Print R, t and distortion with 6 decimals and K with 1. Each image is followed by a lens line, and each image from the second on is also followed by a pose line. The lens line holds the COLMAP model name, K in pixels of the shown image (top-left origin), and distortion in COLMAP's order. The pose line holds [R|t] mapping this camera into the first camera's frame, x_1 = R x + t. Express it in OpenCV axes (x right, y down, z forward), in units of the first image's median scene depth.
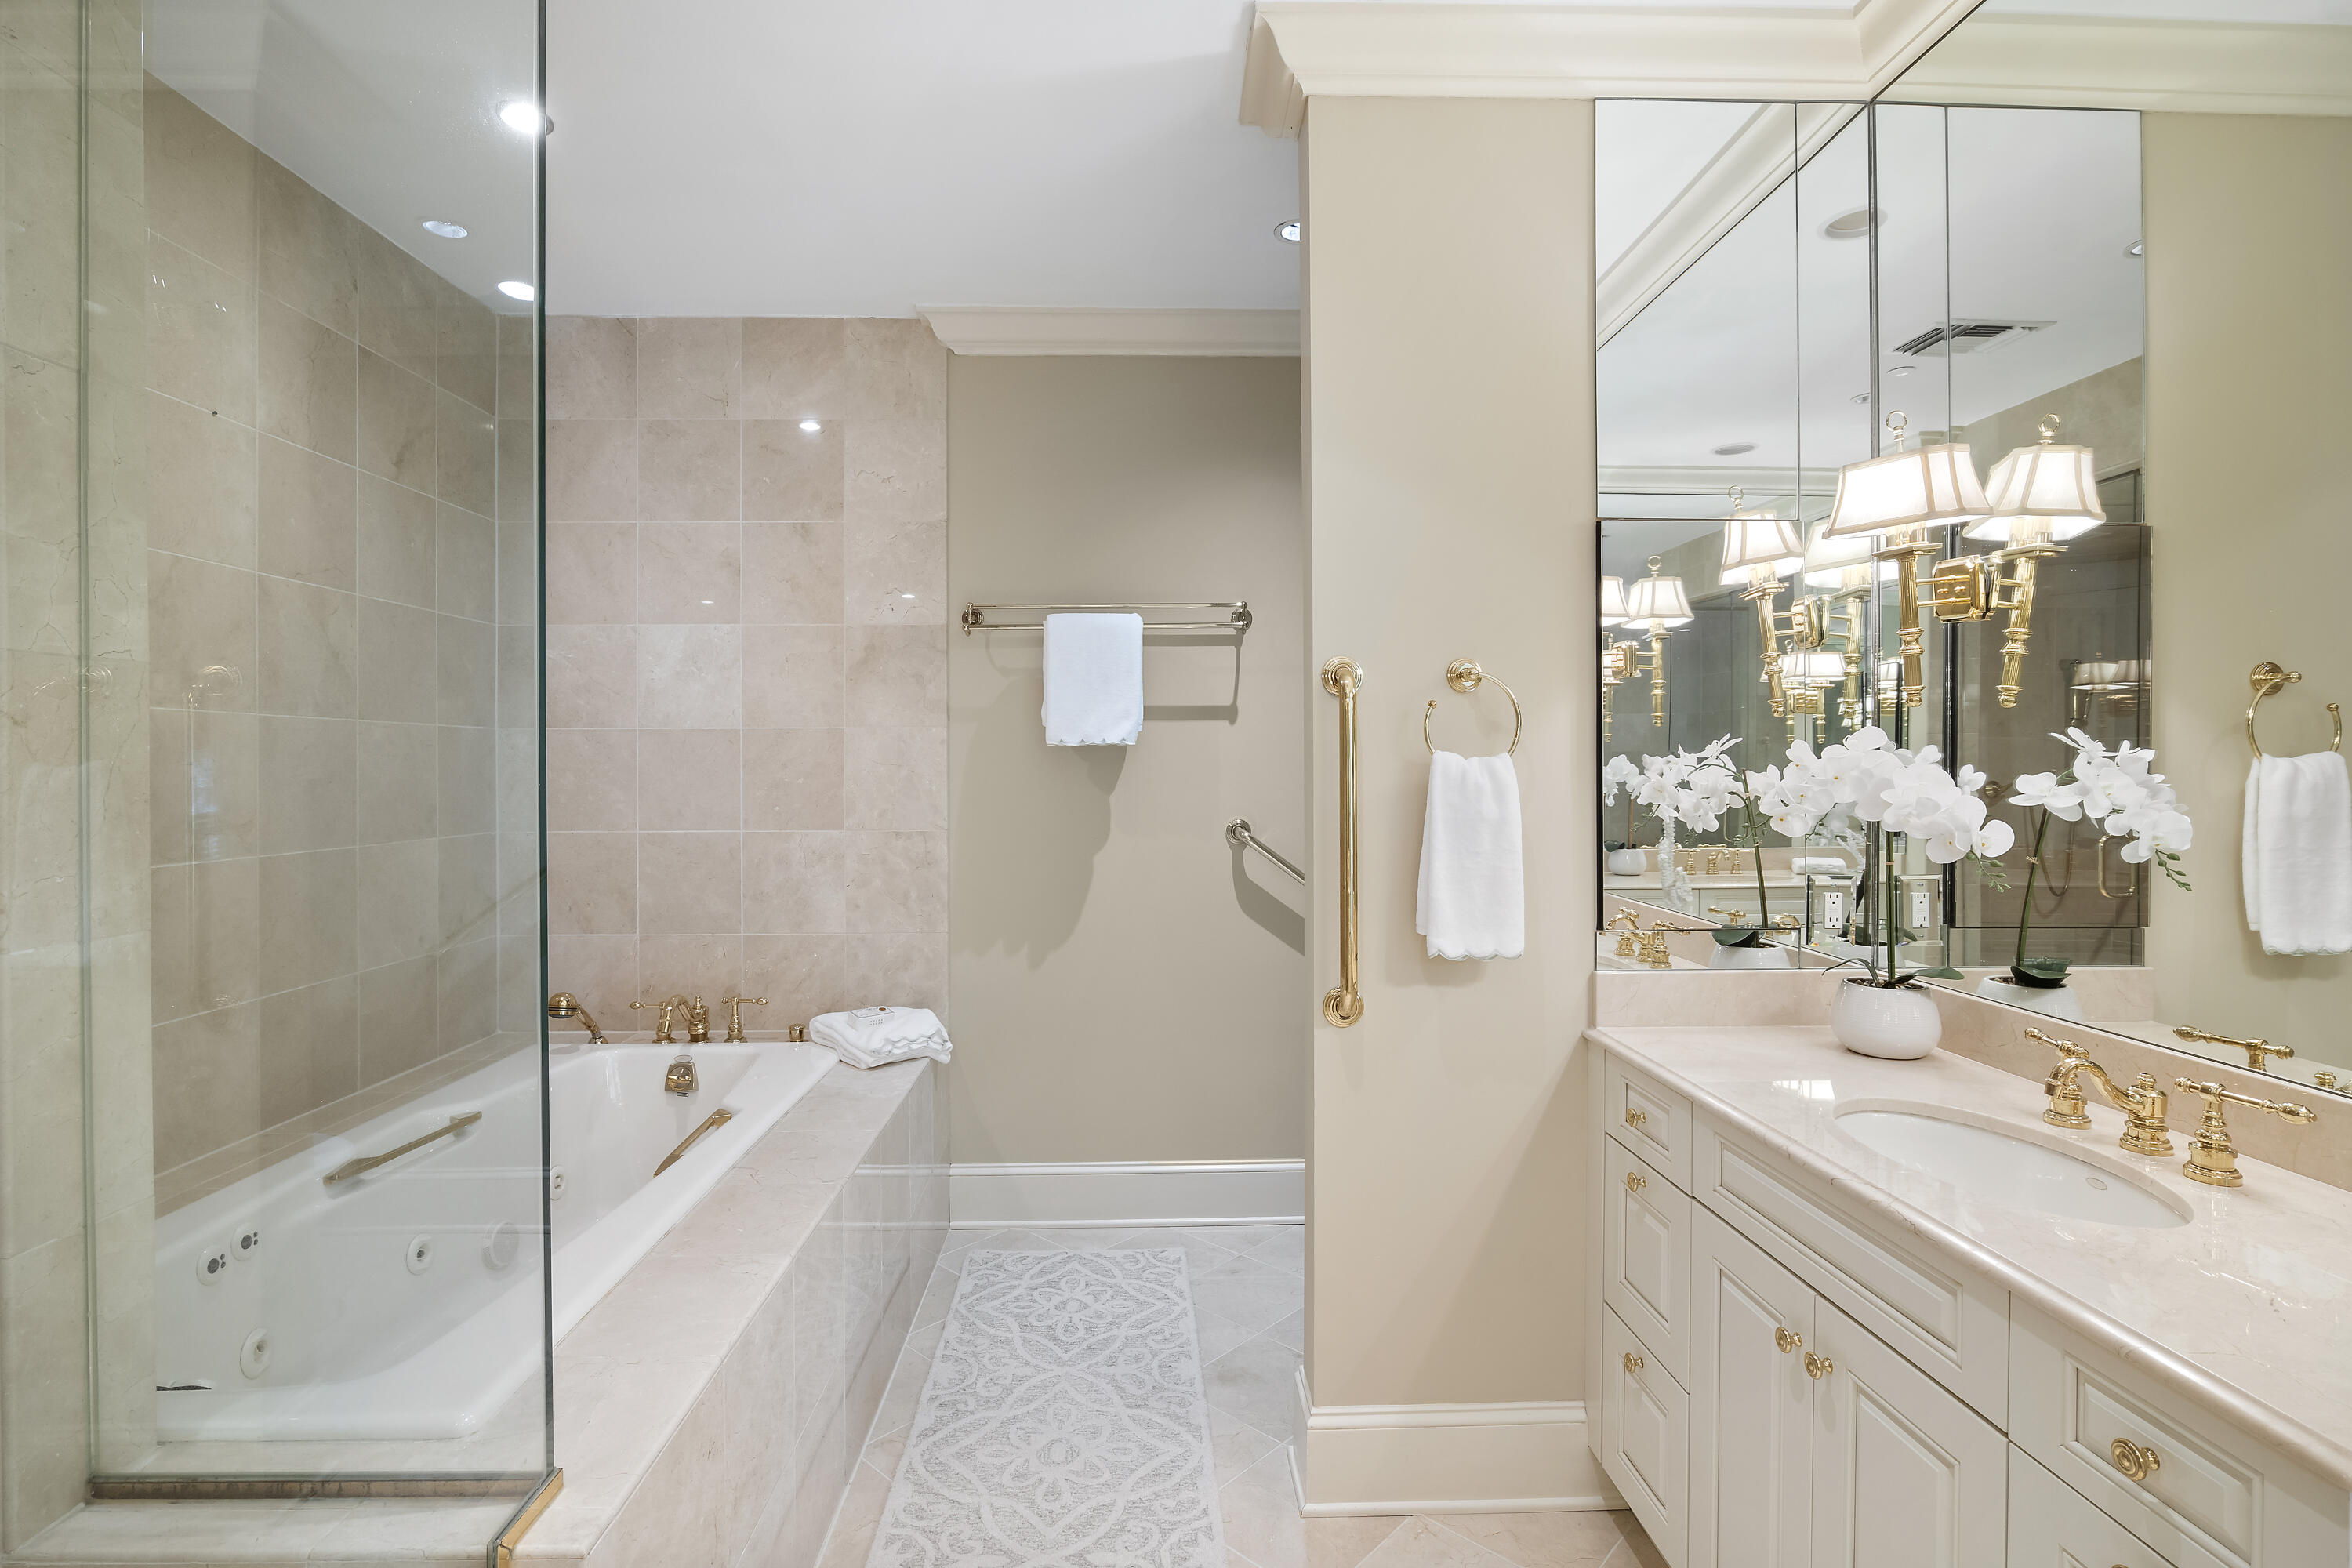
lens RADIAL K [[1104.2, 0, 1179.6], [0, 1104.2, 763.4], [0, 0, 1]] dist [-0.019283, 0.001168]
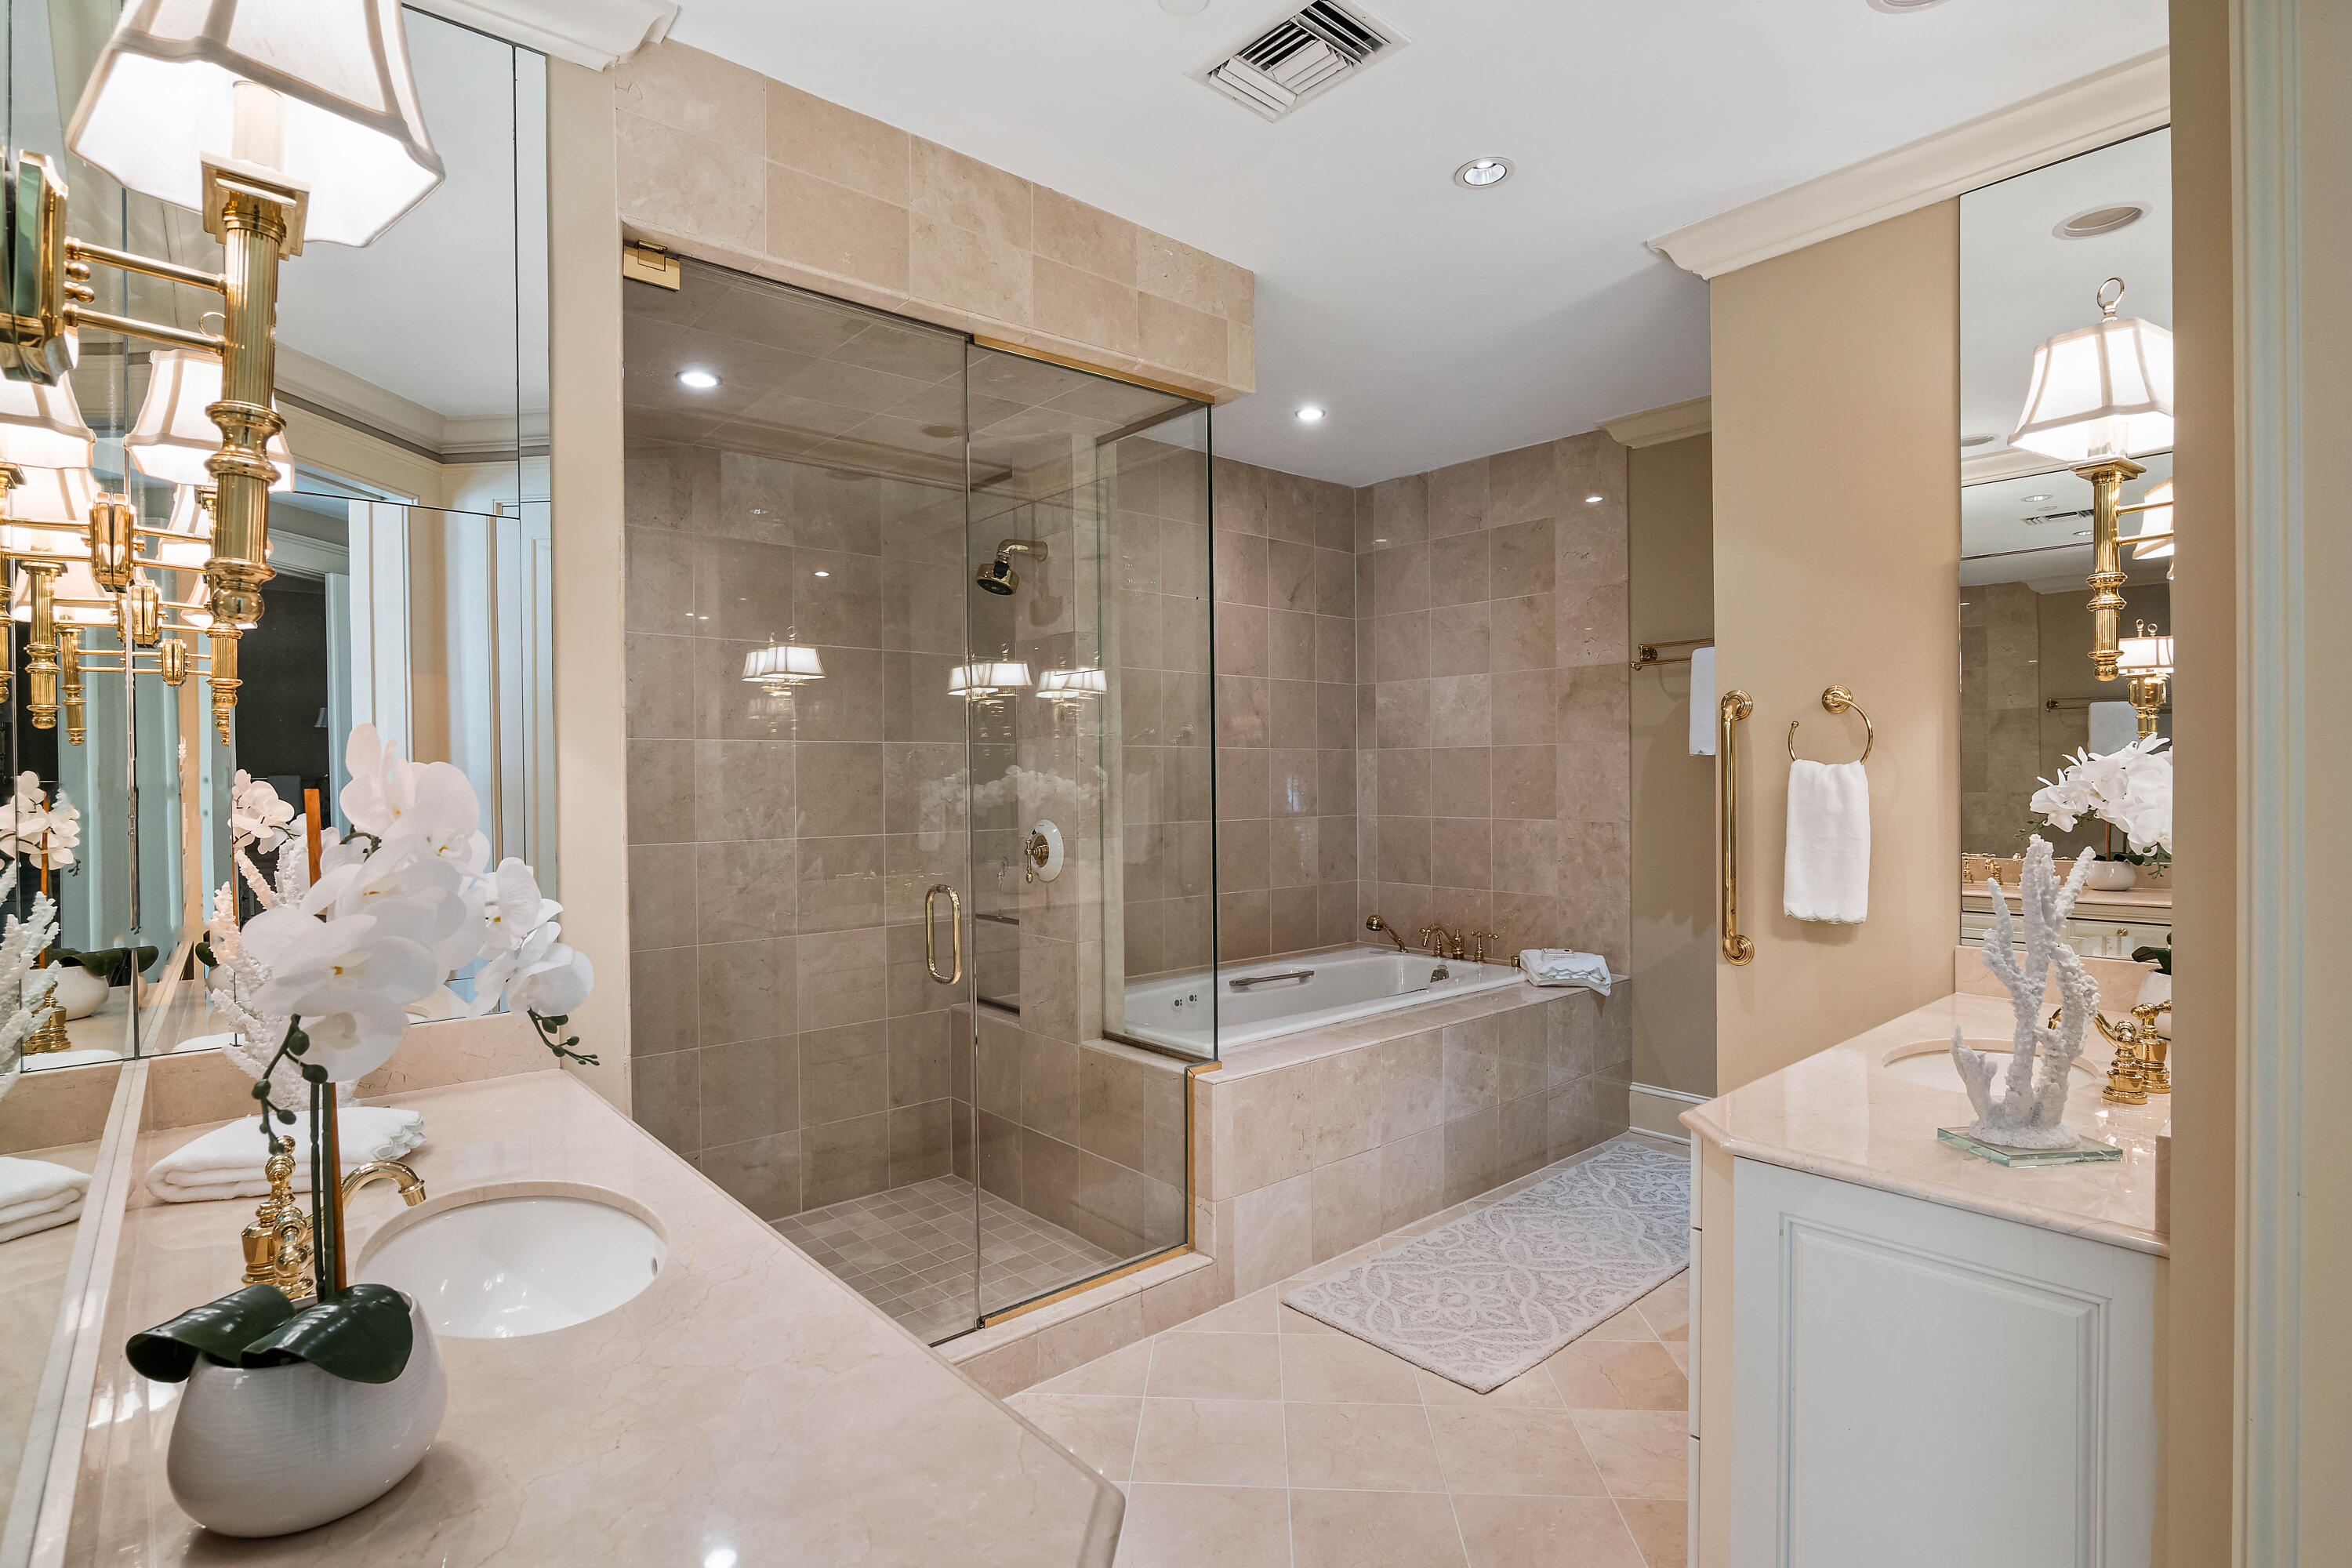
lens RADIAL K [[1104.2, 0, 1172.8], [0, 1104.2, 782.4], [0, 0, 1]] dist [-0.019283, 0.001168]
pose [[0.638868, 0.002156, -0.769313, 0.439195], [0.007497, 0.999931, 0.009028, -0.001209], [0.769280, -0.011536, 0.638808, -0.229505]]
